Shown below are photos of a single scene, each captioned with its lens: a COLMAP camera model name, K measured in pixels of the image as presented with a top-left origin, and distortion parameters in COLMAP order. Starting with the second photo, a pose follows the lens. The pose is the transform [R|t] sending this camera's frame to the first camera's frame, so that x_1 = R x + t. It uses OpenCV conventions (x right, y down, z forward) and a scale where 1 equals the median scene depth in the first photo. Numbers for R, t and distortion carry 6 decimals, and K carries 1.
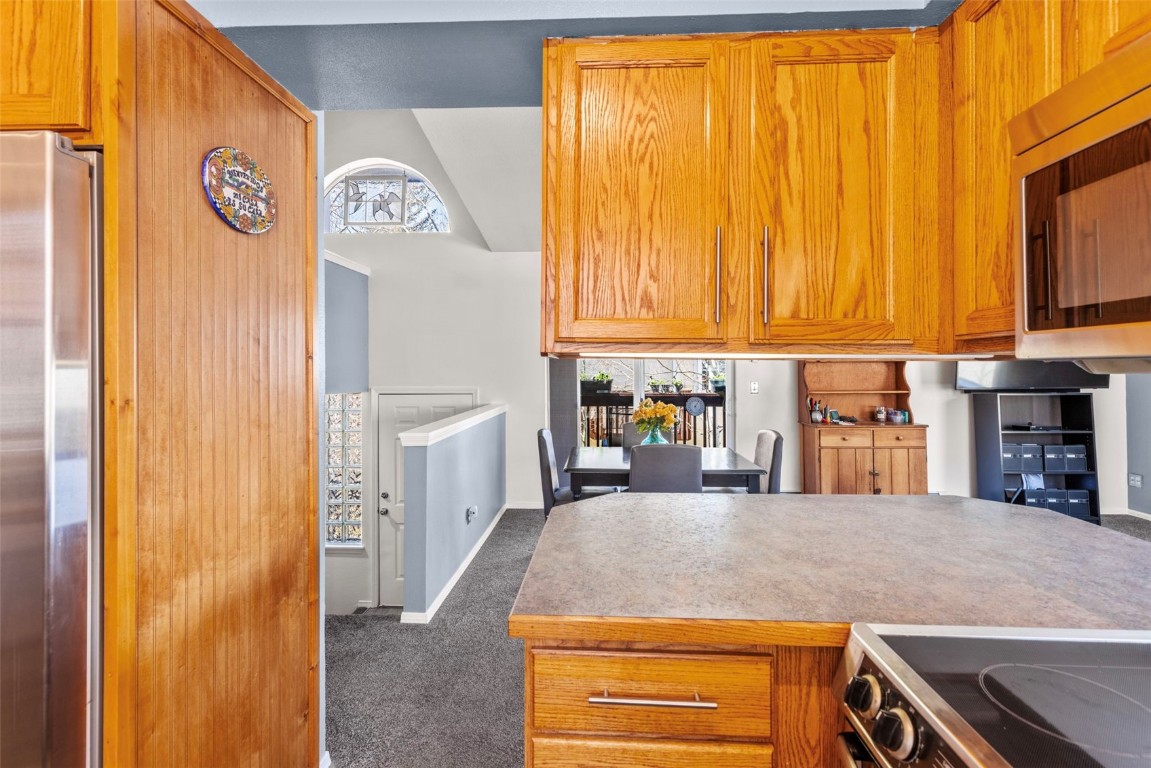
lens RADIAL K [[519.4, 0, 576.5], [0, 519.4, 368.6], [0, 0, 1]] dist [0.002538, 0.000214]
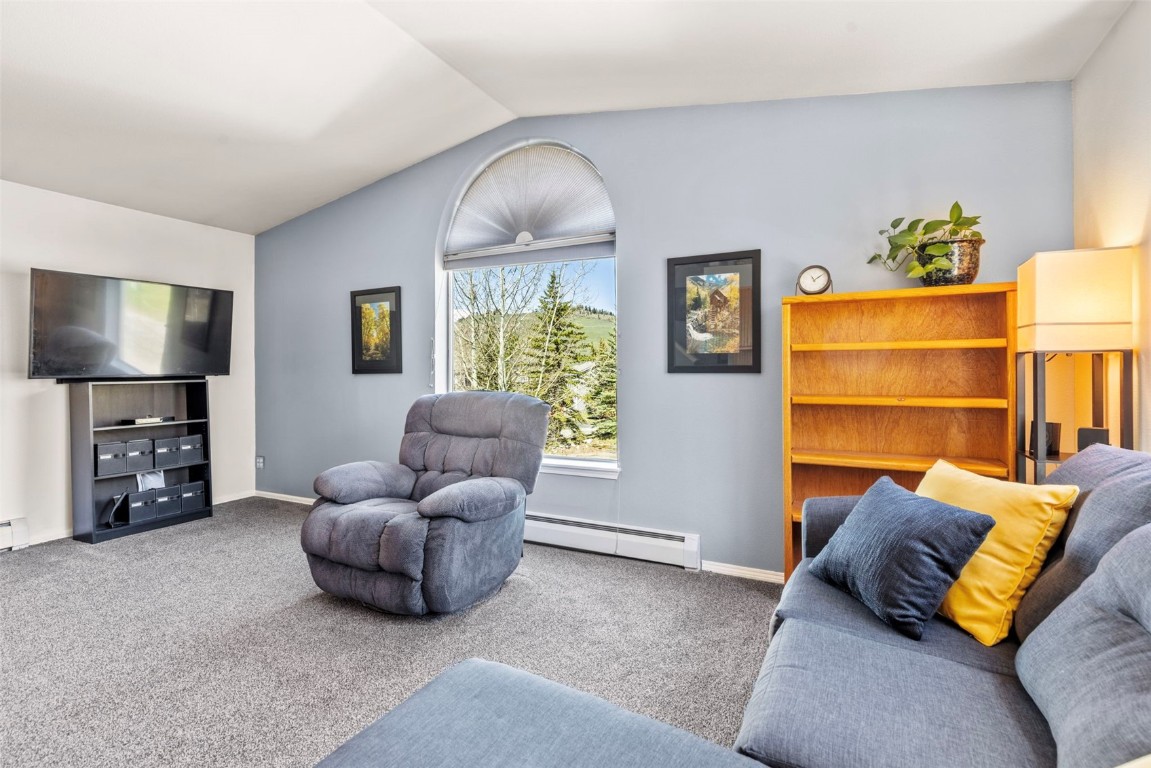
lens RADIAL K [[528.9, 0, 582.3], [0, 528.9, 371.1], [0, 0, 1]] dist [0.001079, 0.000008]
pose [[0.400828, 0.000909, 0.916153, 0.356303], [0.003529, 0.999991, -0.002537, 0.034698], [-0.916147, 0.004250, 0.400821, -0.037055]]
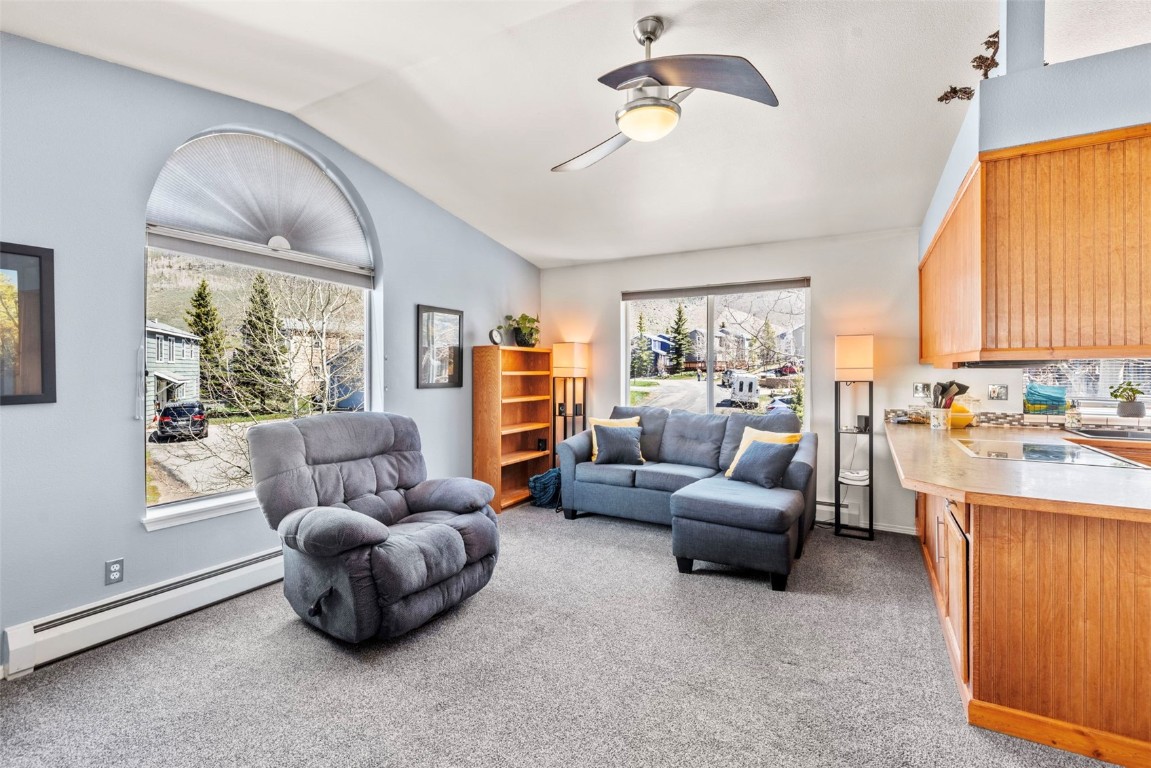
lens RADIAL K [[521.5, 0, 573.3], [0, 521.5, 373.2], [0, 0, 1]] dist [0.001088, 0.000436]
pose [[-0.899631, -0.000680, 0.436650, 0.384352], [0.001060, 0.999992, 0.003741, 0.004013], [-0.436650, 0.003829, -0.899623, 0.881539]]
